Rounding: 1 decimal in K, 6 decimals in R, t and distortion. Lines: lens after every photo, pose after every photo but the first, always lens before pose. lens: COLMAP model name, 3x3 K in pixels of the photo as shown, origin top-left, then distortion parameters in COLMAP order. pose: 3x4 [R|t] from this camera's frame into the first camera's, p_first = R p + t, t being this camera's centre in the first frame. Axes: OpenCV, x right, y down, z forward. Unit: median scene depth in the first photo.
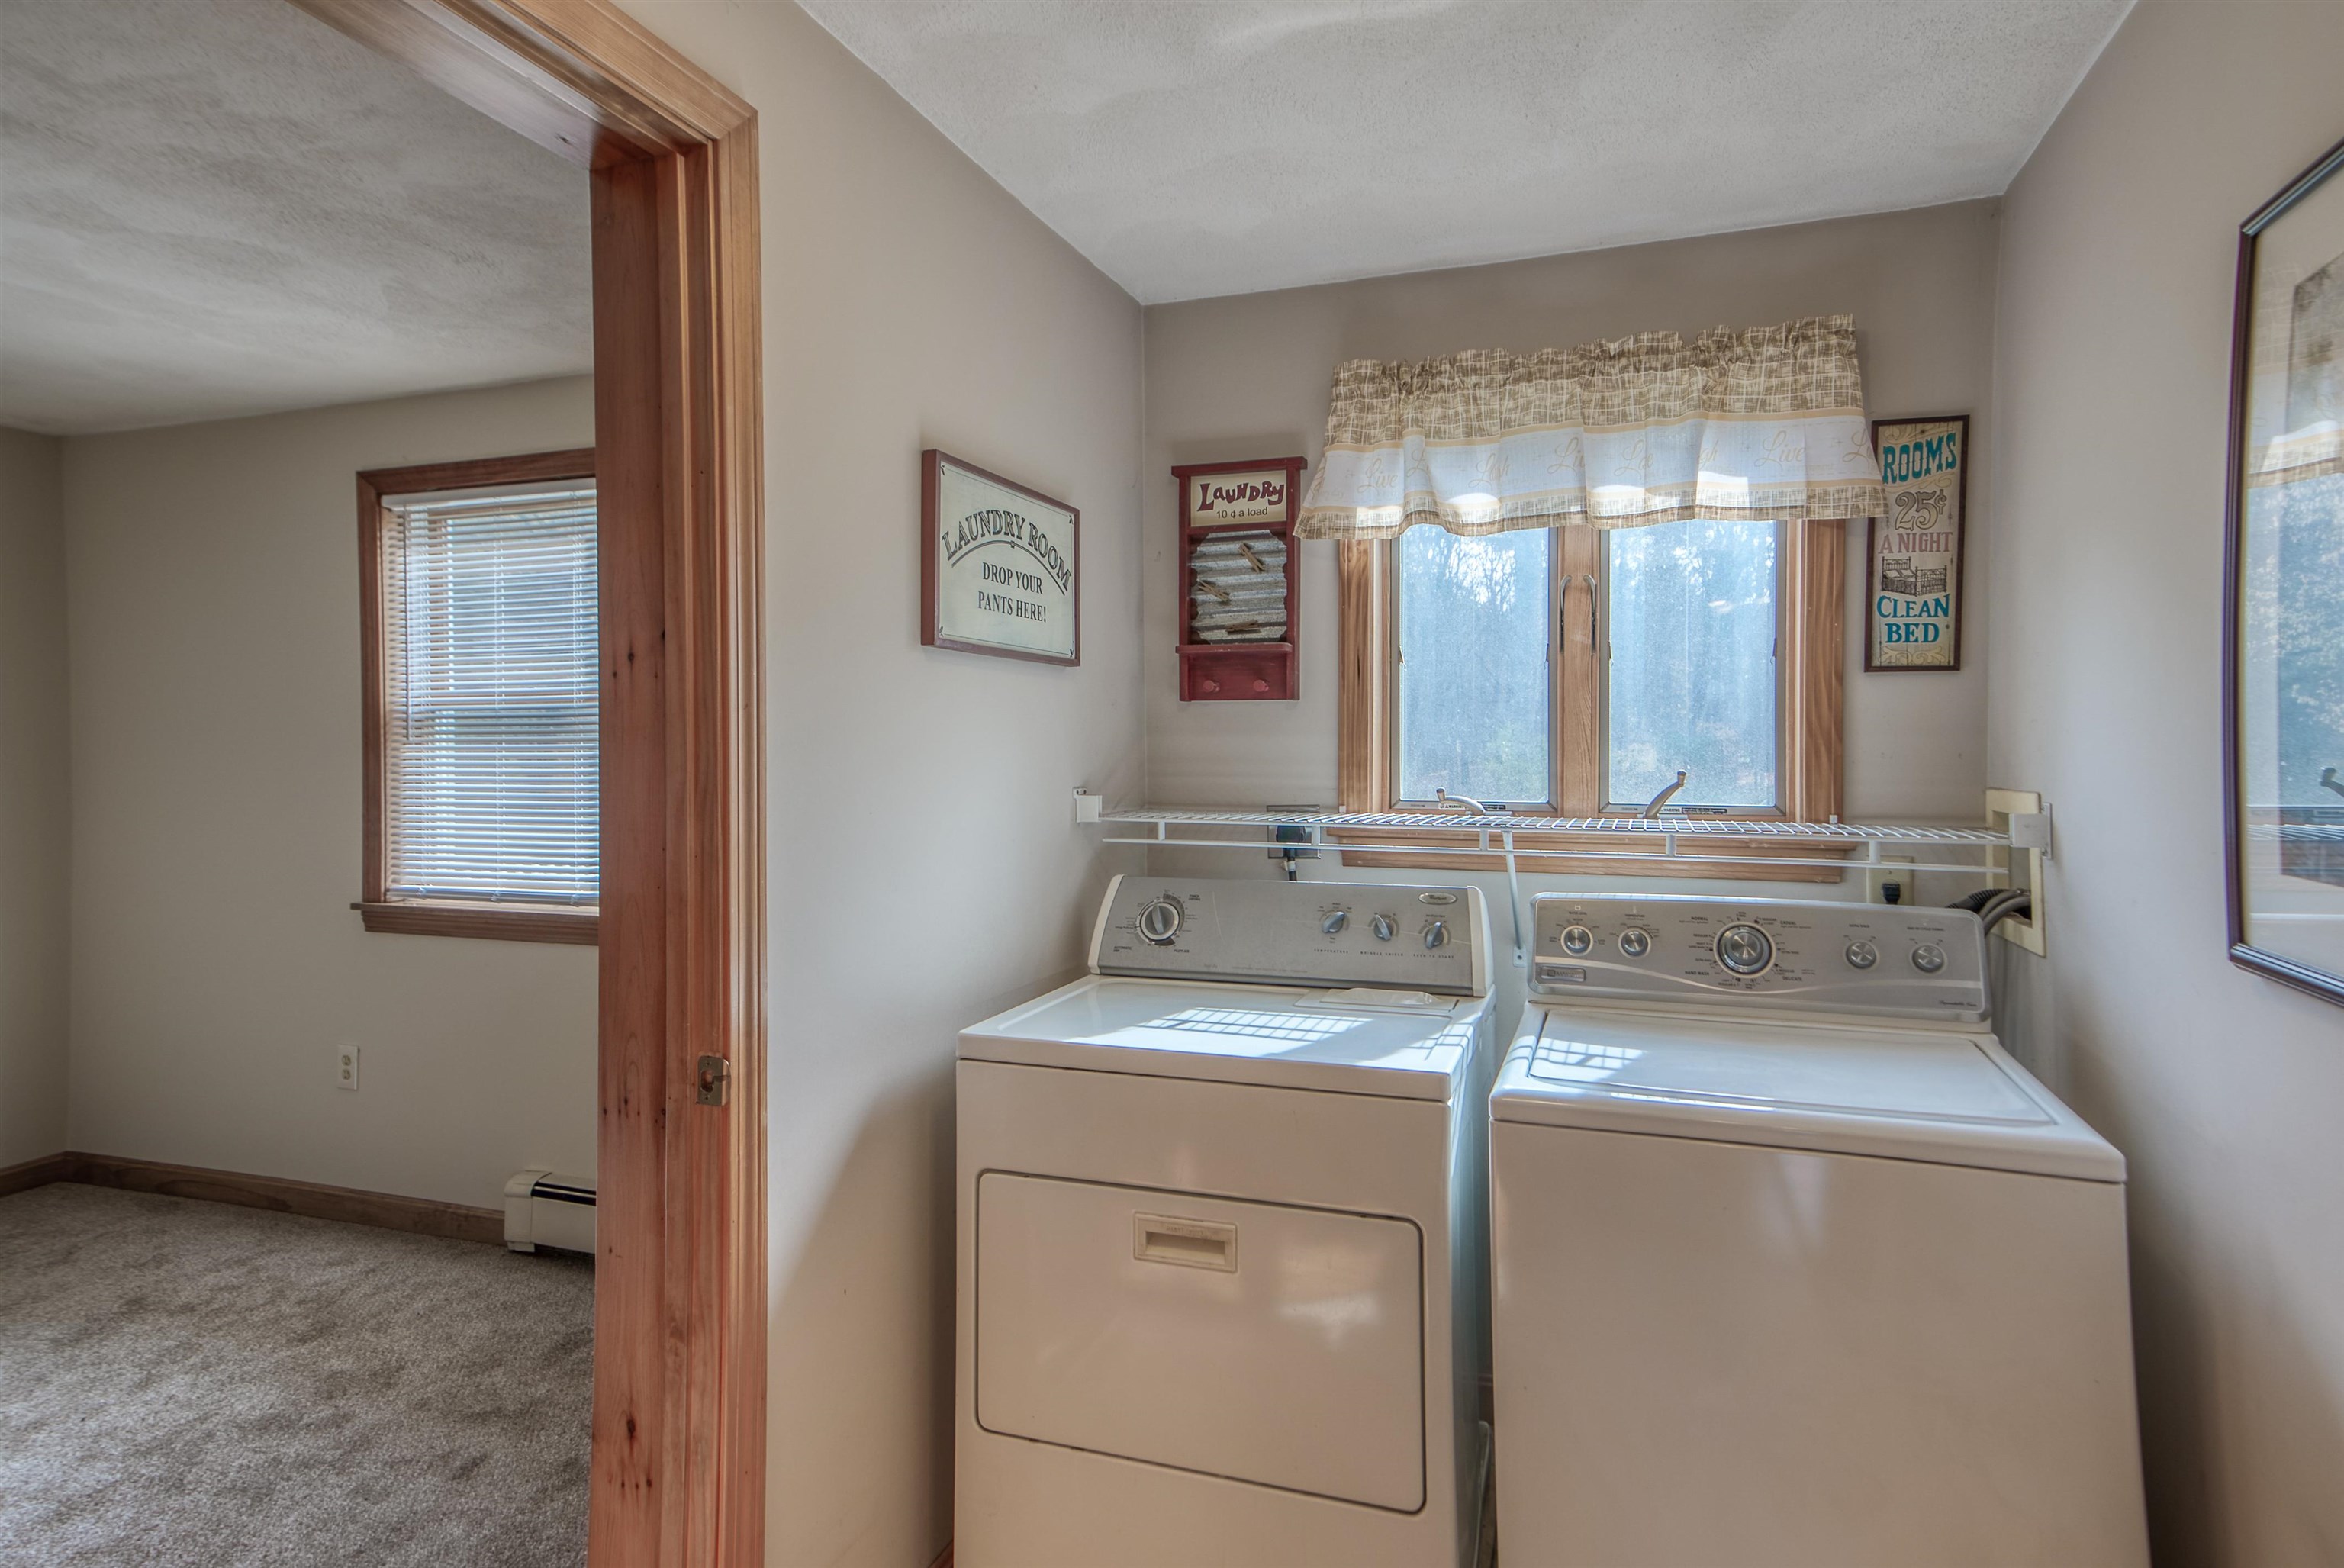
lens RADIAL K [[1279.9, 0, 1176.2], [0, 1279.9, 761.1], [0, 0, 1]] dist [-0.001322, -0.000088]
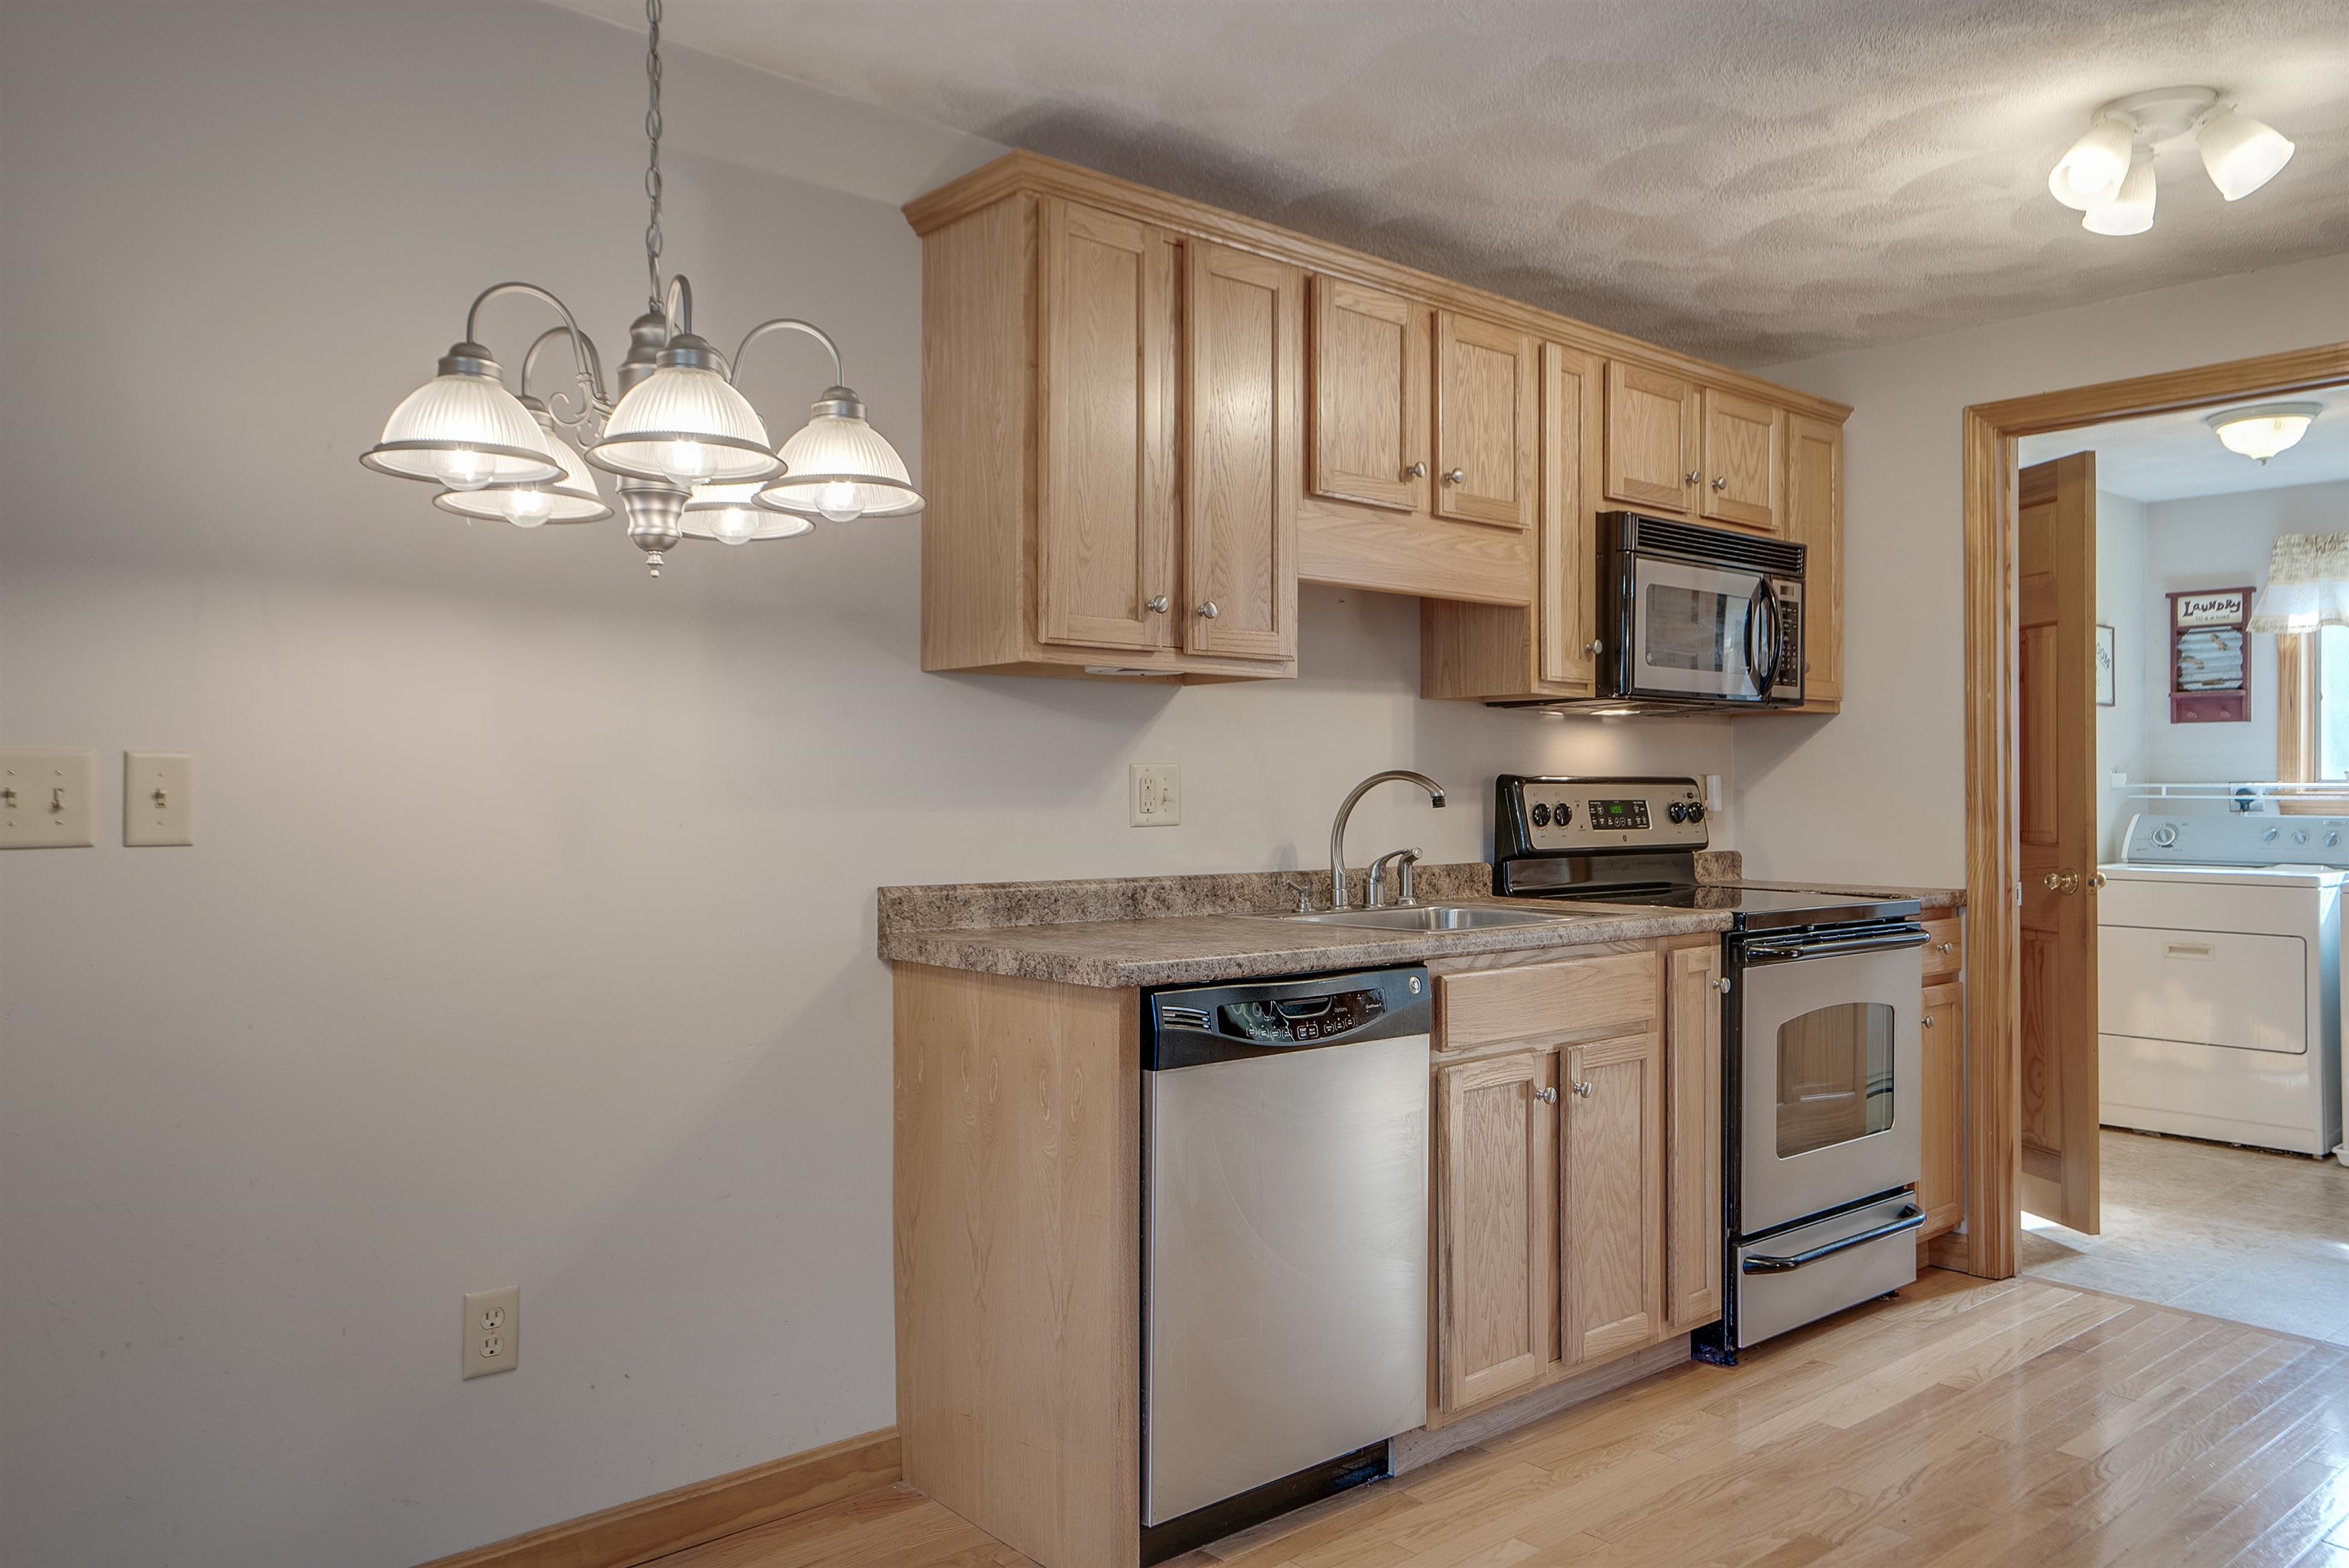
lens RADIAL K [[1675.8, 0, 1107.6], [0, 1675.8, 784.4], [0, 0, 1]] dist [-0.000341, 0.006478]
pose [[0.868112, -0.000998, -0.496367, -0.126820], [-0.003330, 0.999964, -0.007835, 0.063434], [0.496356, 0.008455, 0.868078, -1.823174]]
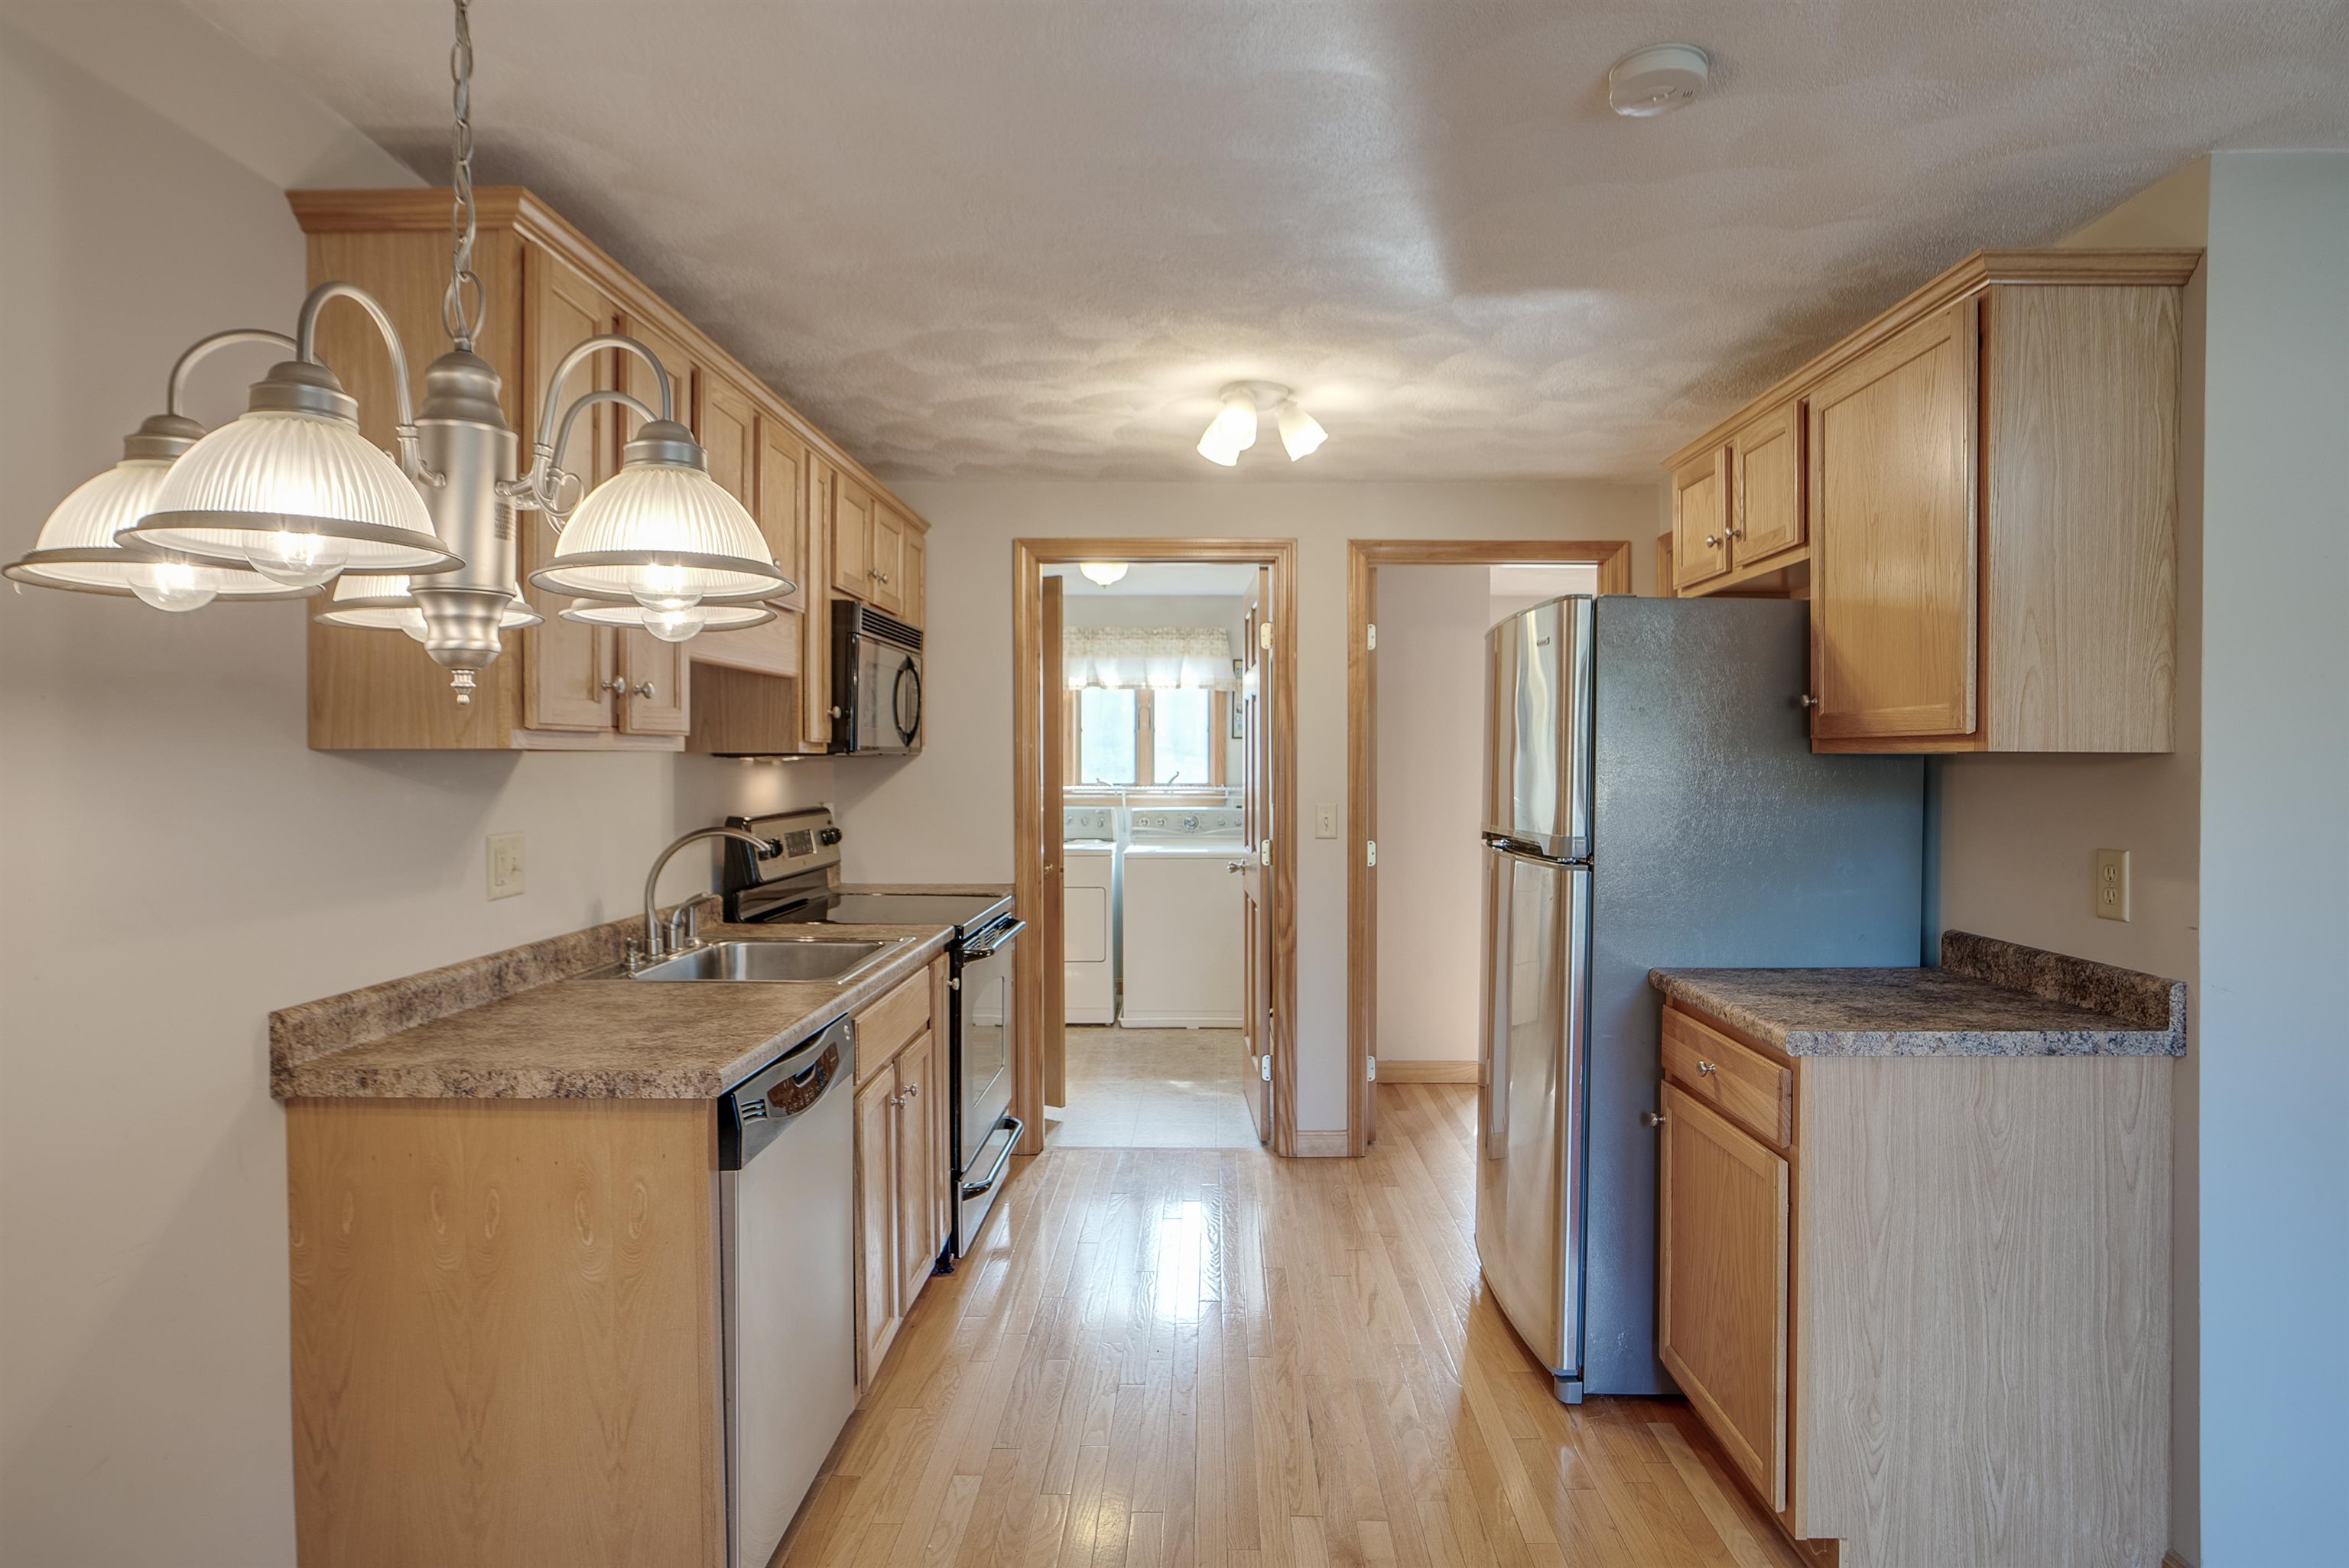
lens RADIAL K [[1315.9, 0, 1201.8], [0, 1315.9, 778.8], [0, 0, 1]] dist [-0.033244, 0.014047]
pose [[0.942965, -0.008569, 0.332783, -0.533442], [0.005567, 0.999935, 0.009974, -0.003745], [-0.332846, -0.007552, 0.942951, -1.776040]]
